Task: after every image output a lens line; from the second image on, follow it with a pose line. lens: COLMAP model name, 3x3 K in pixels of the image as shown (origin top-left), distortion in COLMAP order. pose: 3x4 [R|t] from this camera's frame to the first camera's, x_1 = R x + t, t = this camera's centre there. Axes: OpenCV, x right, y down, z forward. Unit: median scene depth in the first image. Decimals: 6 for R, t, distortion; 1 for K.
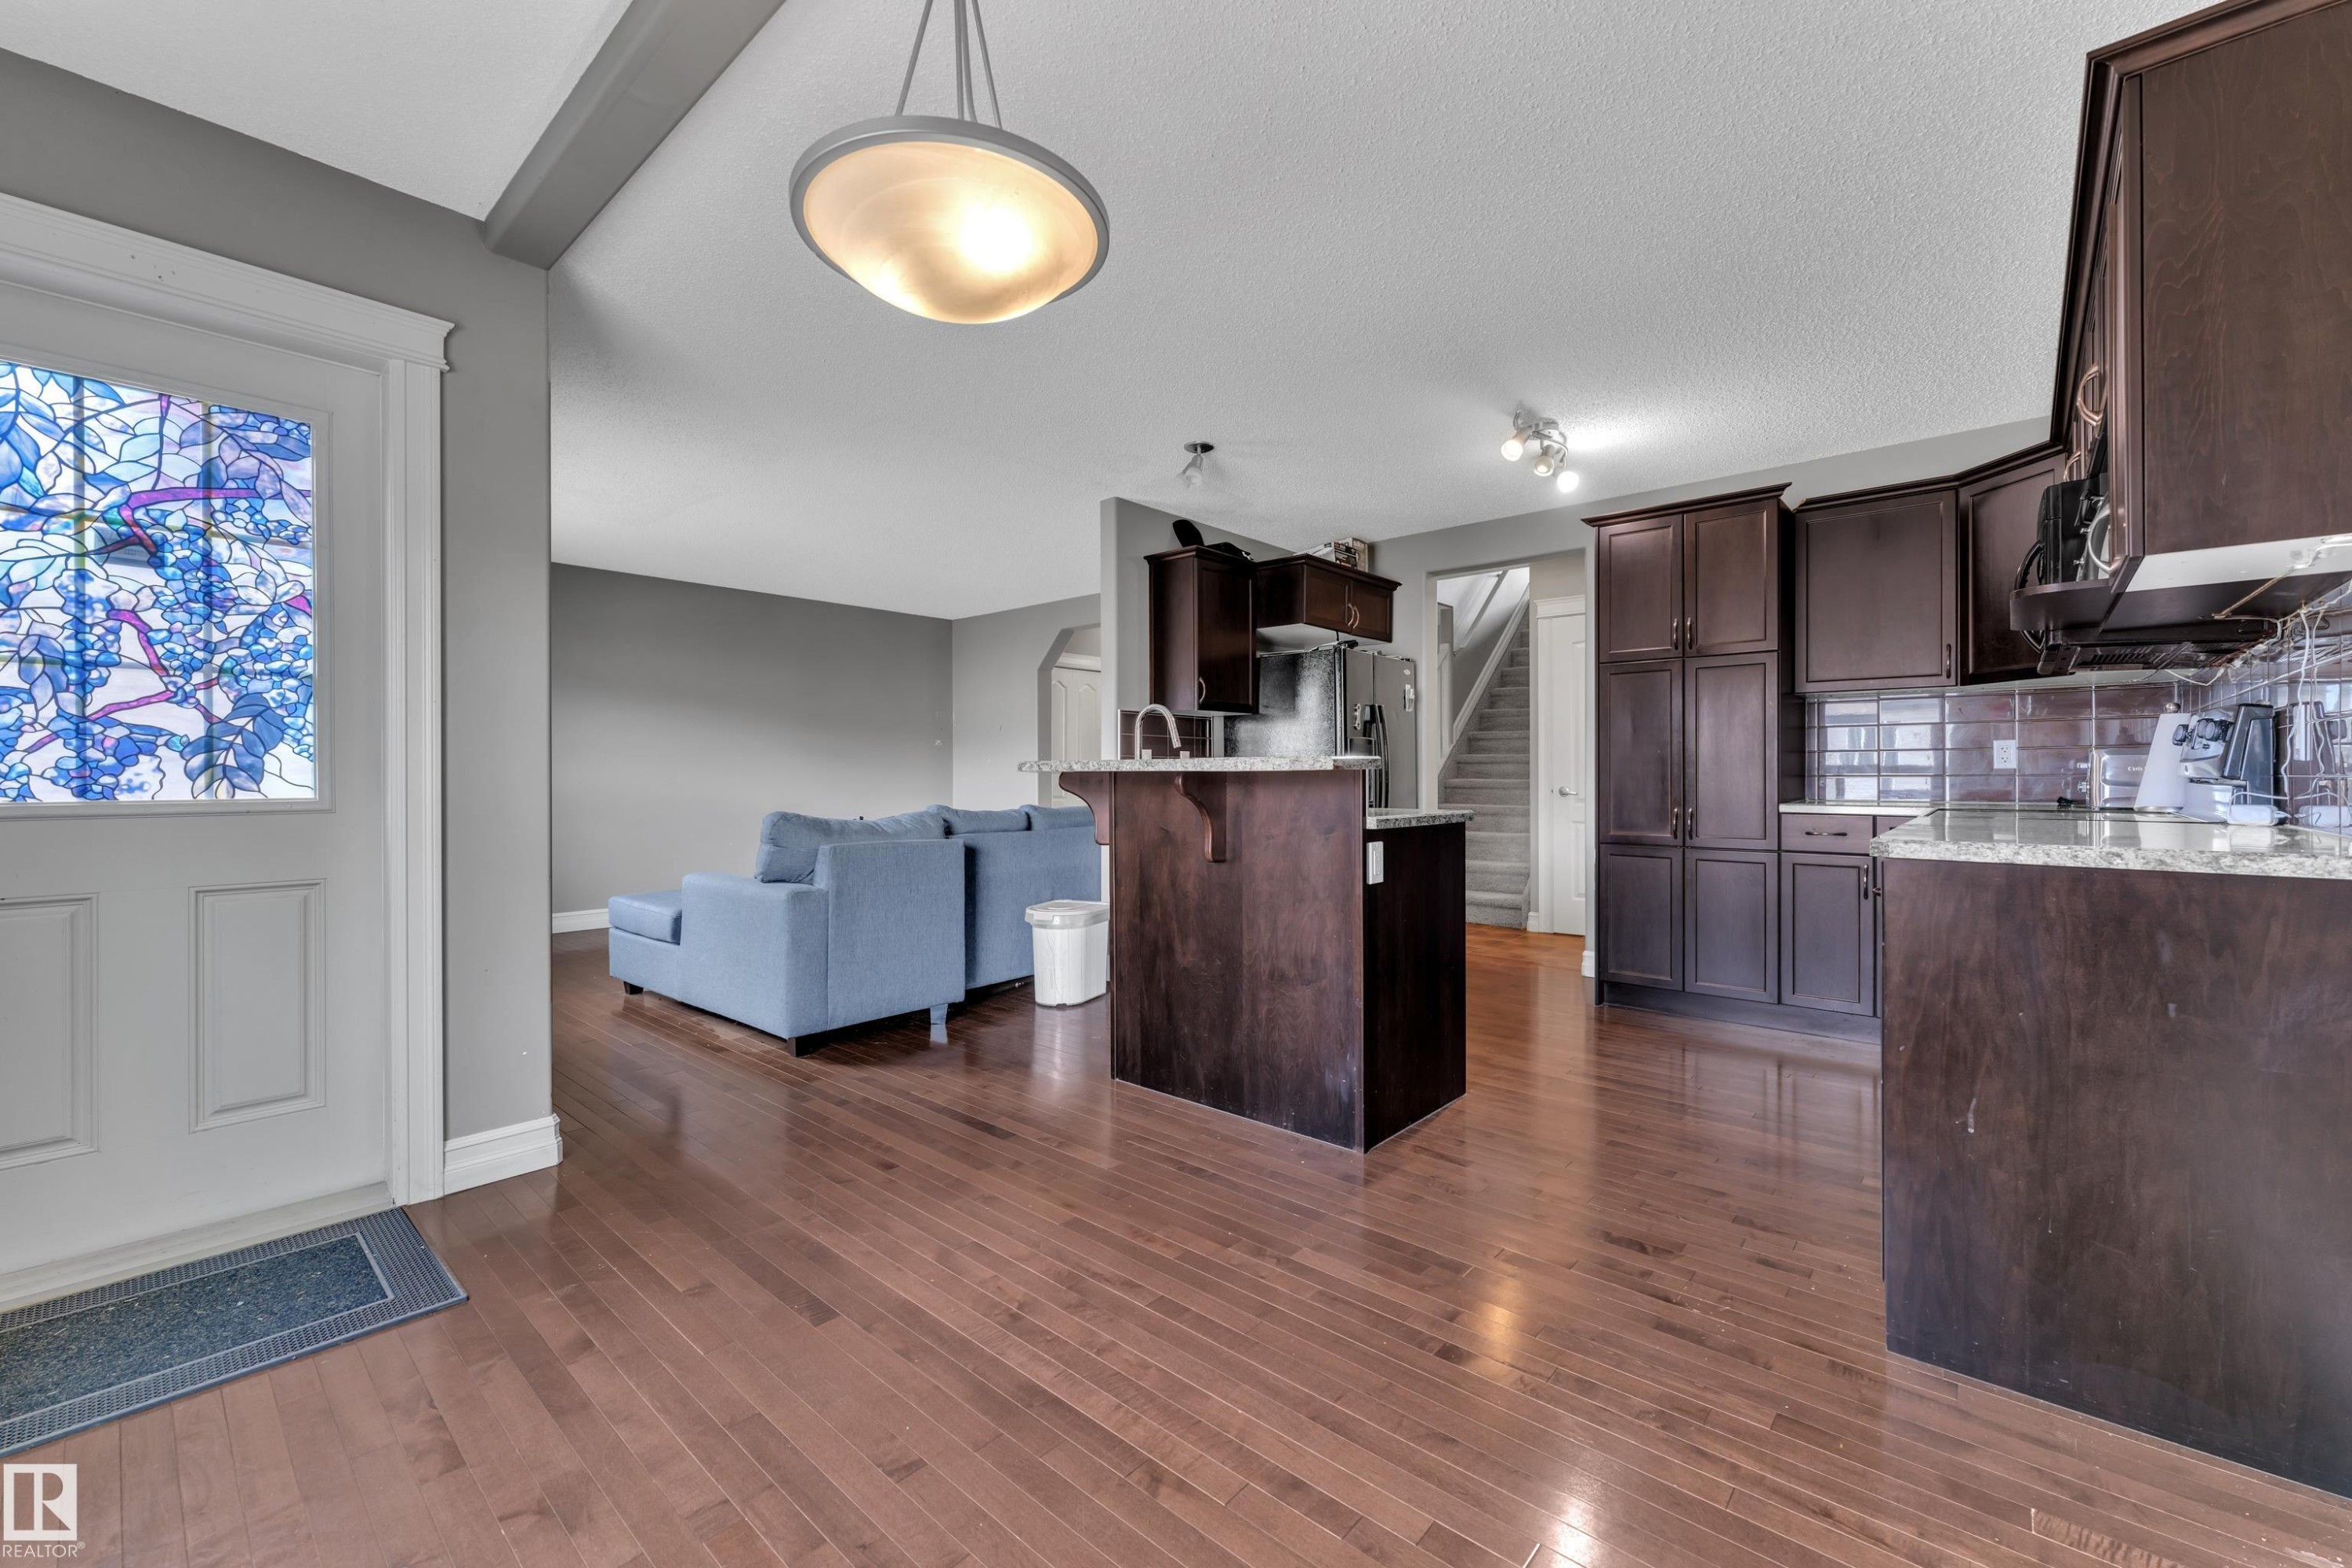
lens RADIAL K [[947.4, 0, 1176.2], [0, 947.4, 778.5], [0, 0, 1]] dist [0.003095, -0.000002]
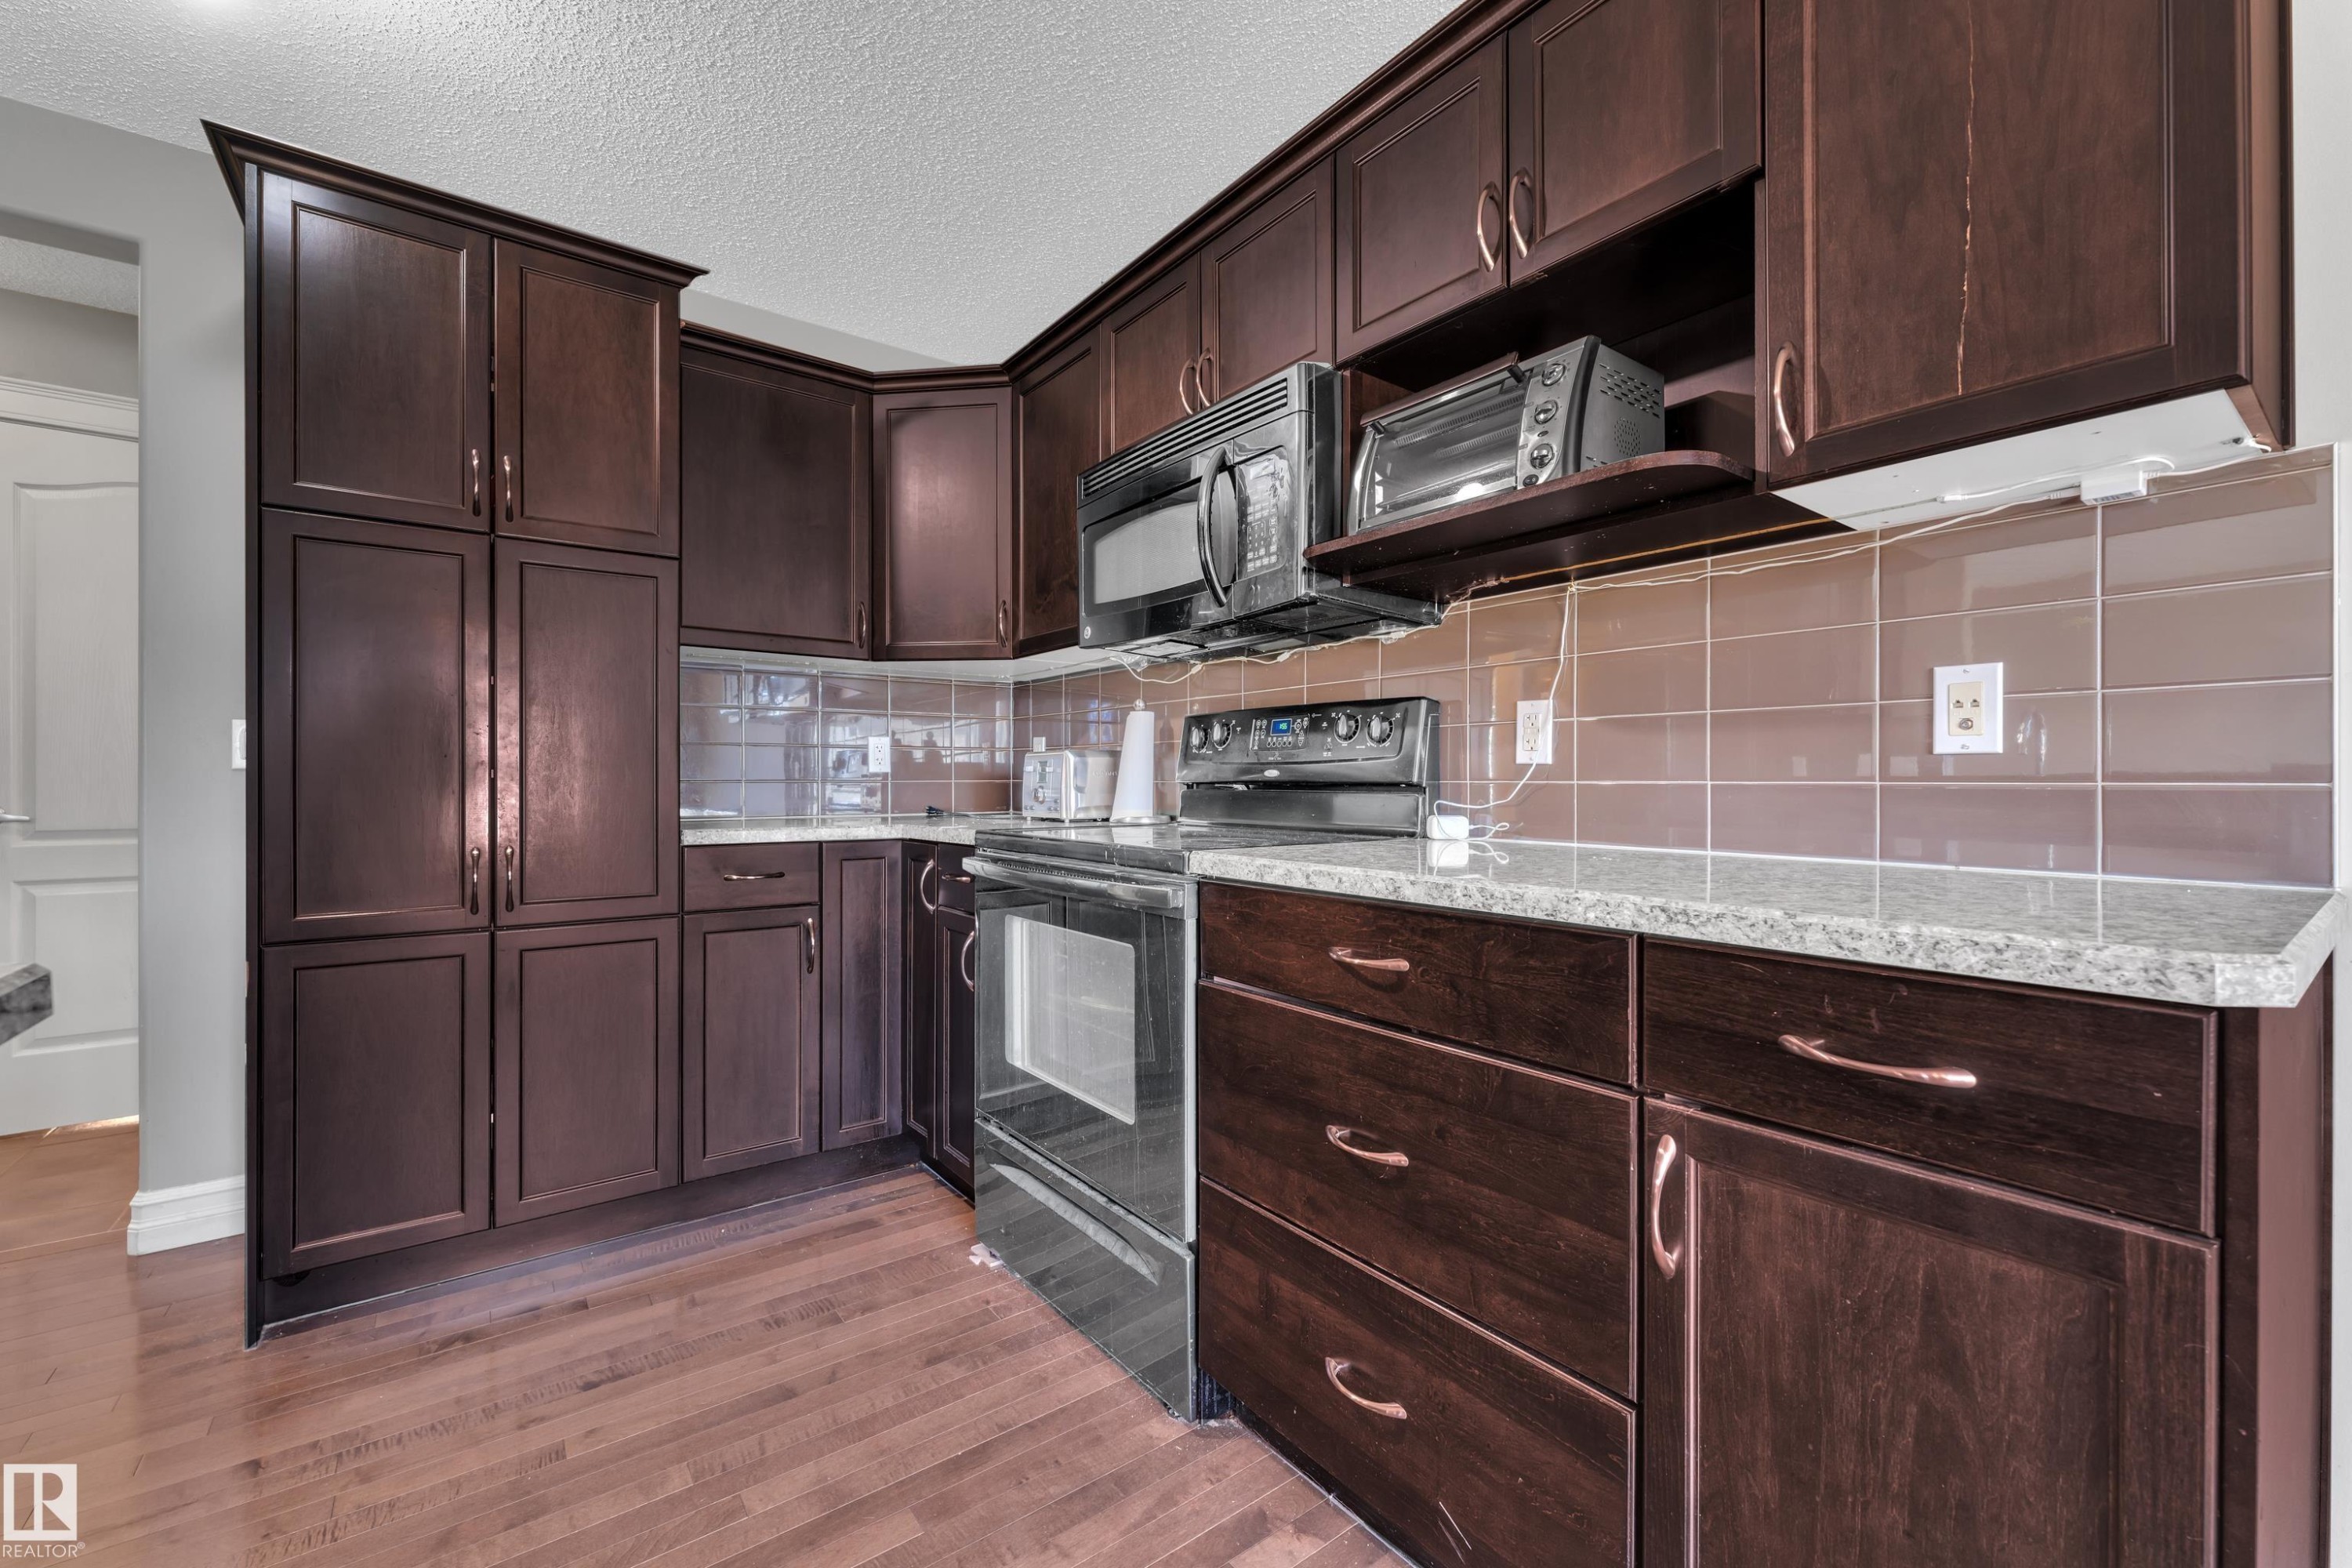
lens RADIAL K [[947.4, 0, 1176.3], [0, 947.4, 781.7], [0, 0, 1]] dist [0.003095, -0.000002]
pose [[0.201778, -0.004989, 0.979419, 0.136744], [0.005233, 0.999978, 0.004015, -0.003960], [-0.979417, 0.004315, 0.201799, 0.592328]]
